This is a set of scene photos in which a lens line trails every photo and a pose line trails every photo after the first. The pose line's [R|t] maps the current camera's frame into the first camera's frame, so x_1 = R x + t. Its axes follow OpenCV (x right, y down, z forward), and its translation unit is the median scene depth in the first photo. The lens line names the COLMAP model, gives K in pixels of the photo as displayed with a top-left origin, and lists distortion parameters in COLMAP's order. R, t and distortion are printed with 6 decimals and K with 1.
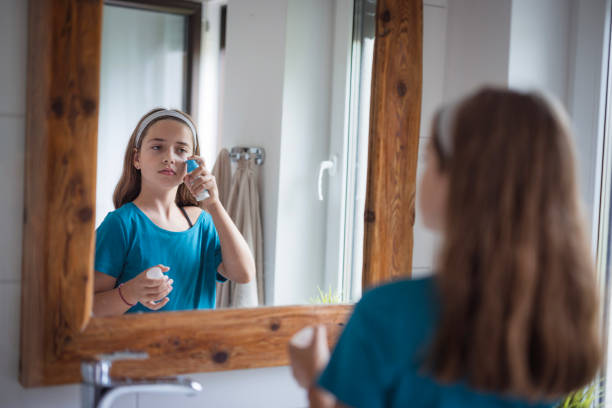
lens RADIAL K [[914.7, 0, 306.0], [0, 914.7, 204.0], [0, 0, 1]] dist [-0.131027, 0.554728]
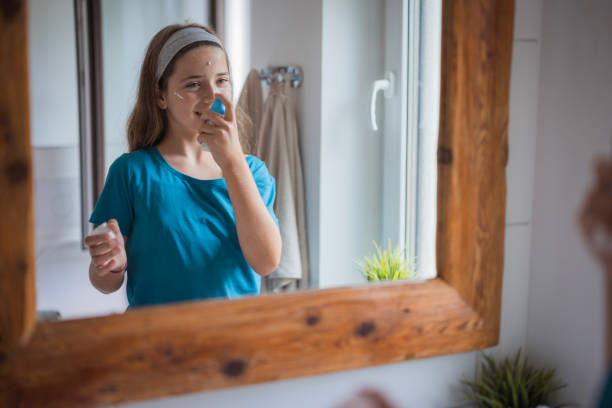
lens RADIAL K [[914.7, 0, 306.0], [0, 914.7, 204.0], [0, 0, 1]] dist [-0.131027, 0.554728]
pose [[0.997581, -0.027898, -0.063677, 0.007376], [0.033083, 0.996092, 0.081891, -0.010425], [0.061144, -0.083800, 0.994605, 0.300947]]
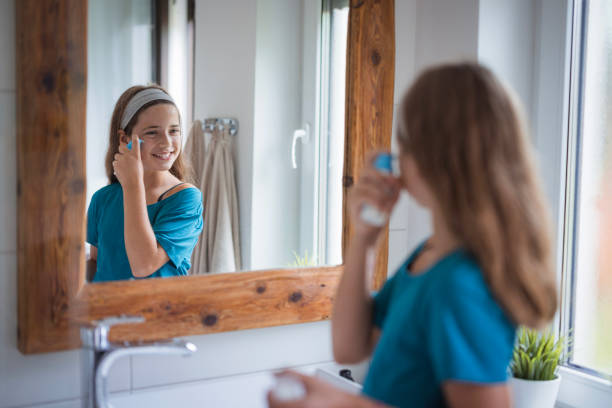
lens RADIAL K [[914.7, 0, 306.0], [0, 914.7, 204.0], [0, 0, 1]] dist [-0.131027, 0.554728]
pose [[0.998650, -0.026308, 0.044795, -0.025611], [0.024866, 0.999164, 0.032447, 0.004257], [-0.045611, -0.031290, 0.998469, -0.037789]]
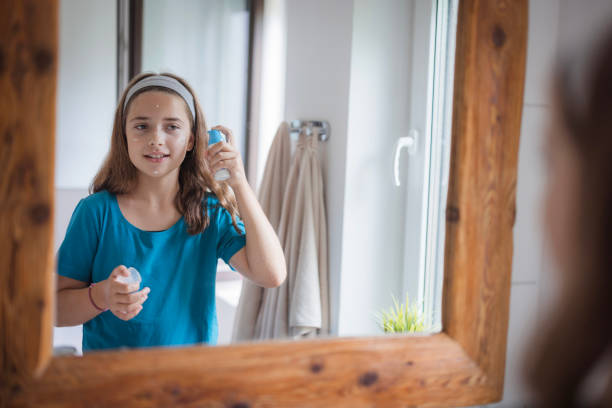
lens RADIAL K [[914.7, 0, 306.0], [0, 914.7, 204.0], [0, 0, 1]] dist [-0.131027, 0.554728]
pose [[0.994031, 0.007342, -0.108849, 0.033324], [-0.004391, 0.999617, 0.027334, -0.013890], [0.109008, -0.026693, 0.993682, 0.274610]]
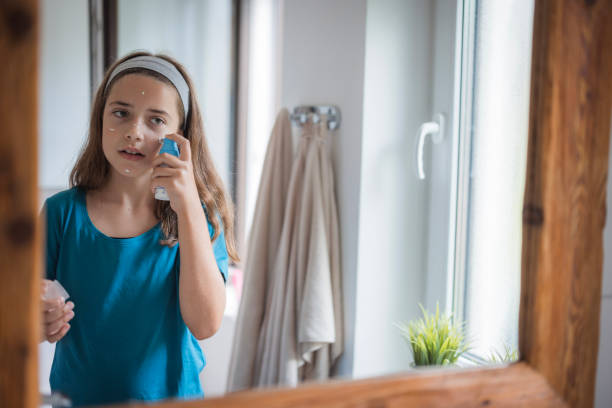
lens RADIAL K [[914.7, 0, 306.0], [0, 914.7, 204.0], [0, 0, 1]] dist [-0.131027, 0.554728]
pose [[0.997658, -0.012299, -0.067285, -0.036358], [0.014866, 0.999176, 0.037775, -0.018095], [0.066765, -0.038687, 0.997018, 0.417959]]
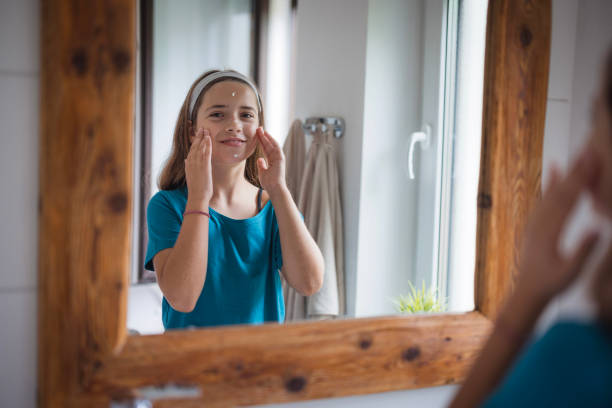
lens RADIAL K [[914.7, 0, 306.0], [0, 914.7, 204.0], [0, 0, 1]] dist [-0.131027, 0.554728]
pose [[0.996978, -0.004373, -0.077558, -0.022536], [0.006458, 0.999624, 0.026658, -0.005758], [0.077412, -0.027078, 0.996631, 0.213962]]
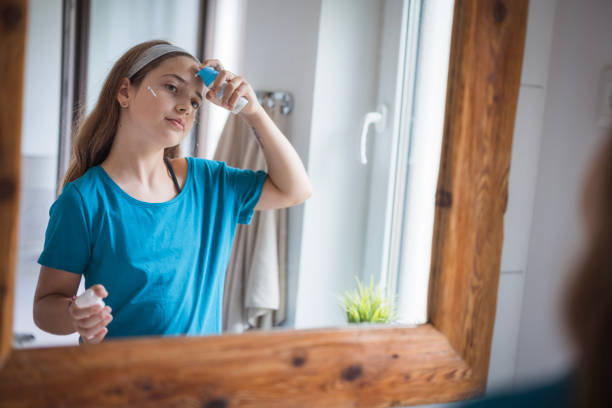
lens RADIAL K [[914.7, 0, 306.0], [0, 914.7, 204.0], [0, 0, 1]] dist [-0.131027, 0.554728]
pose [[0.998940, 0.036367, -0.028213, -0.013554], [-0.034682, 0.997710, 0.058066, -0.018739], [0.030260, -0.057026, 0.997914, 0.324163]]
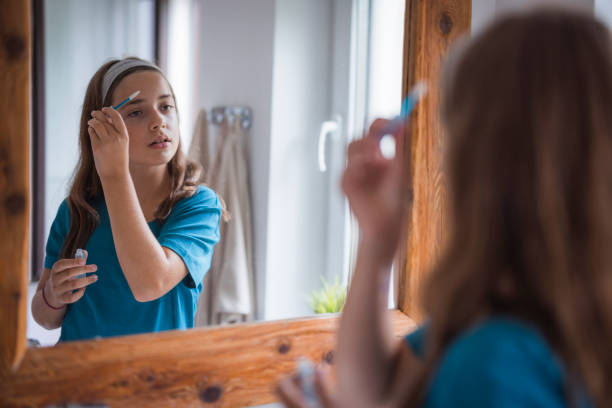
lens RADIAL K [[914.7, 0, 306.0], [0, 914.7, 204.0], [0, 0, 1]] dist [-0.131027, 0.554728]
pose [[0.999332, -0.016275, 0.032716, -0.036789], [0.014921, 0.999039, 0.041214, -0.011489], [-0.033355, -0.040698, 0.998615, 0.257427]]
